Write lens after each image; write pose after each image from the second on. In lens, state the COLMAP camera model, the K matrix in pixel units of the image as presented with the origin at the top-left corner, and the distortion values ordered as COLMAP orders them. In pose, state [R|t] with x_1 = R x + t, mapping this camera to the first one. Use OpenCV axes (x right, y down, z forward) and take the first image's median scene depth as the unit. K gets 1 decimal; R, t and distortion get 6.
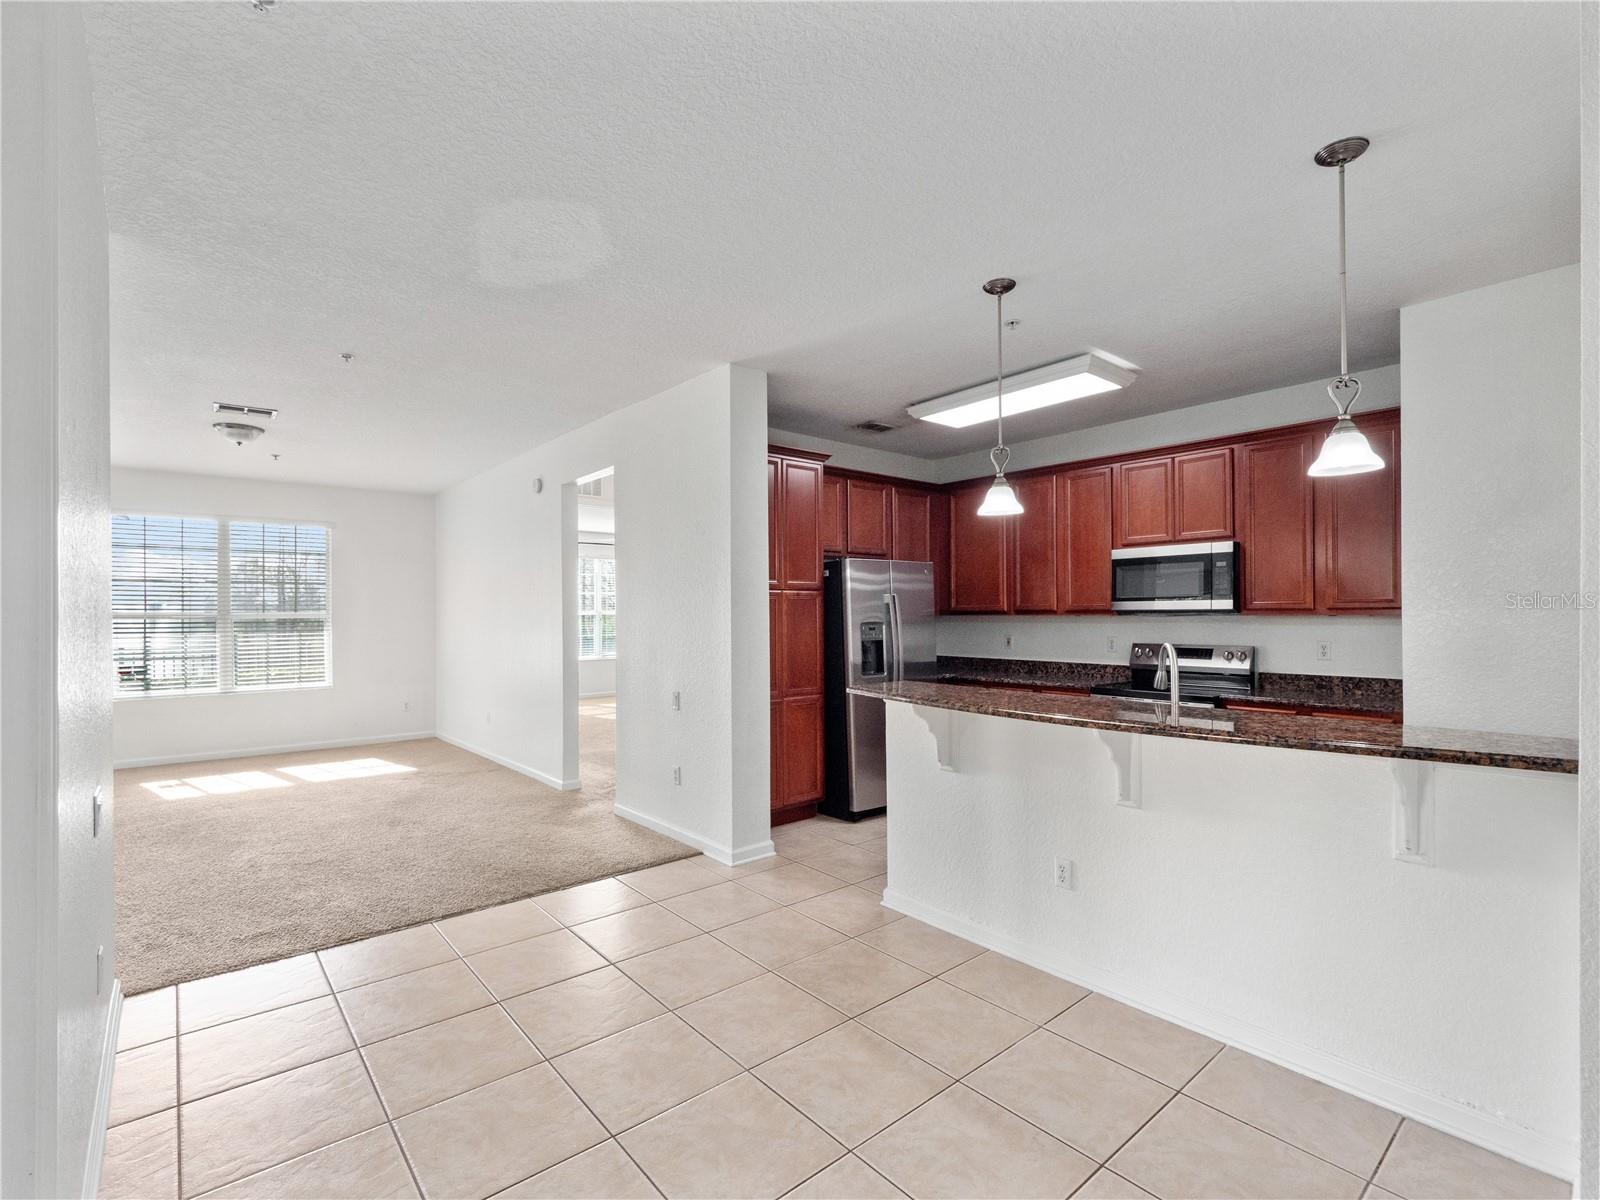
lens RADIAL K [[751.6, 0, 756.1], [0, 751.6, 610.9], [0, 0, 1]] dist [-0.003350, -0.000598]
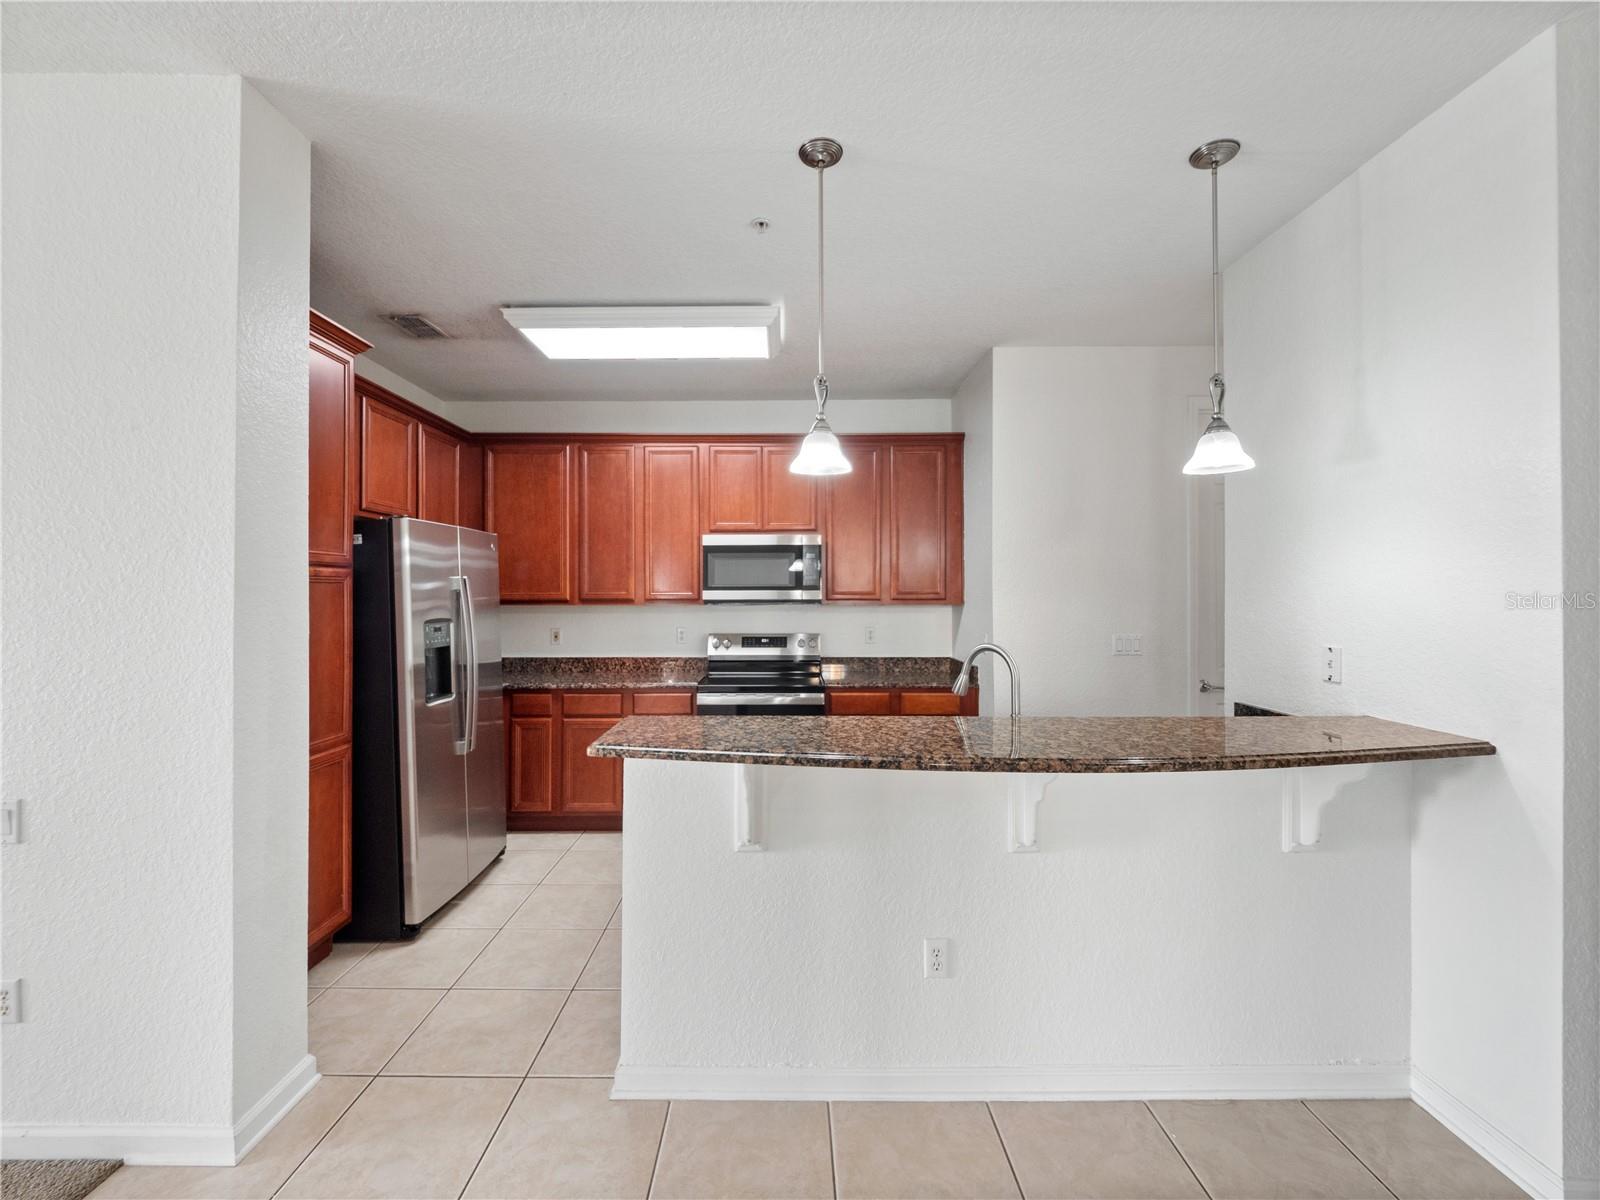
lens RADIAL K [[693.1, 0, 797.8], [0, 693.1, 587.5], [0, 0, 1]] dist [-0.001634, -0.001510]
pose [[0.614768, 0.010141, 0.788643, -0.130411], [-0.004522, 0.999946, -0.009333, -0.008460], [-0.788695, 0.002171, 0.614781, 0.390419]]
